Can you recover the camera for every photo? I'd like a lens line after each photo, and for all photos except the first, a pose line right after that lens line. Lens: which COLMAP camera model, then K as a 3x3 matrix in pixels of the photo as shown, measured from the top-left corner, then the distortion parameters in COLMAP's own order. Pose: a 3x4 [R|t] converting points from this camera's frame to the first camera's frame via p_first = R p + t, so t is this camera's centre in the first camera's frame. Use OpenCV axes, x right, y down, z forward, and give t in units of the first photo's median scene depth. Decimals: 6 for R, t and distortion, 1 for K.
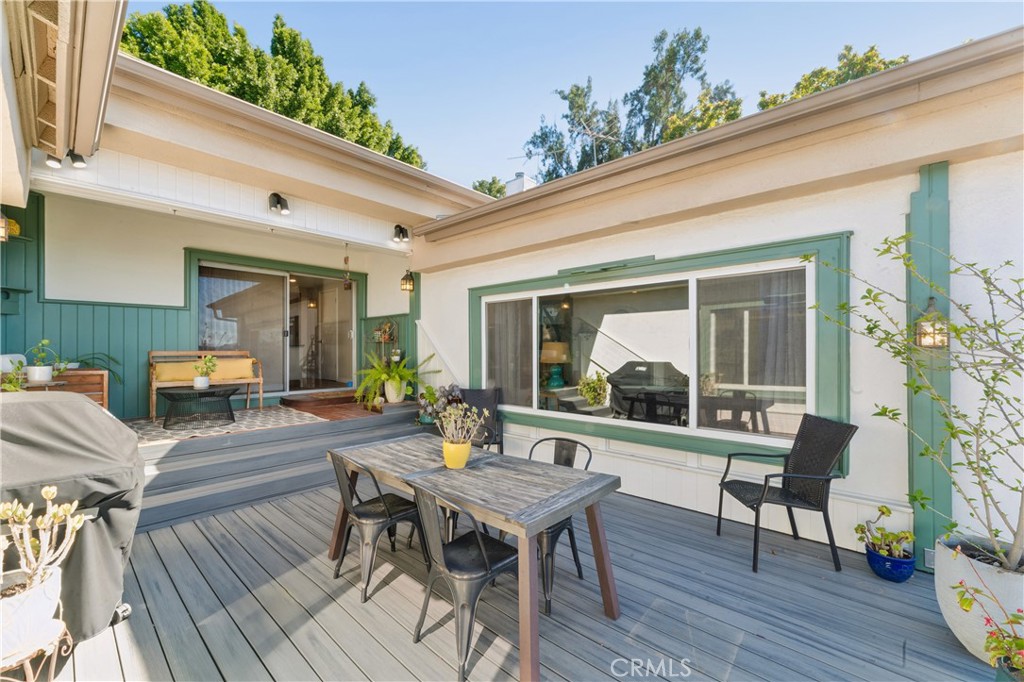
lens RADIAL K [[409.6, 0, 516.2], [0, 409.6, 344.2], [0, 0, 1]] dist [-0.002825, -0.000792]
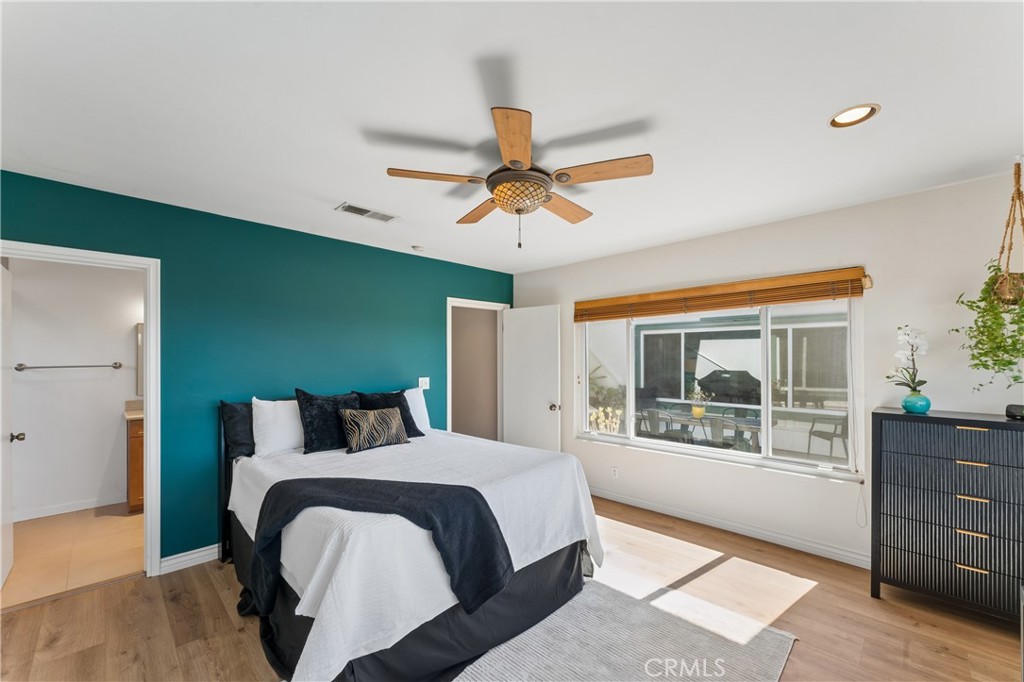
lens RADIAL K [[409.6, 0, 521.7], [0, 409.6, 349.4], [0, 0, 1]] dist [-0.002825, -0.000792]
pose [[0.999057, -0.002025, -0.043381, -0.430837], [0.001890, 0.999993, -0.003152, -0.034213], [0.043387, 0.003067, 0.999054, -0.558636]]
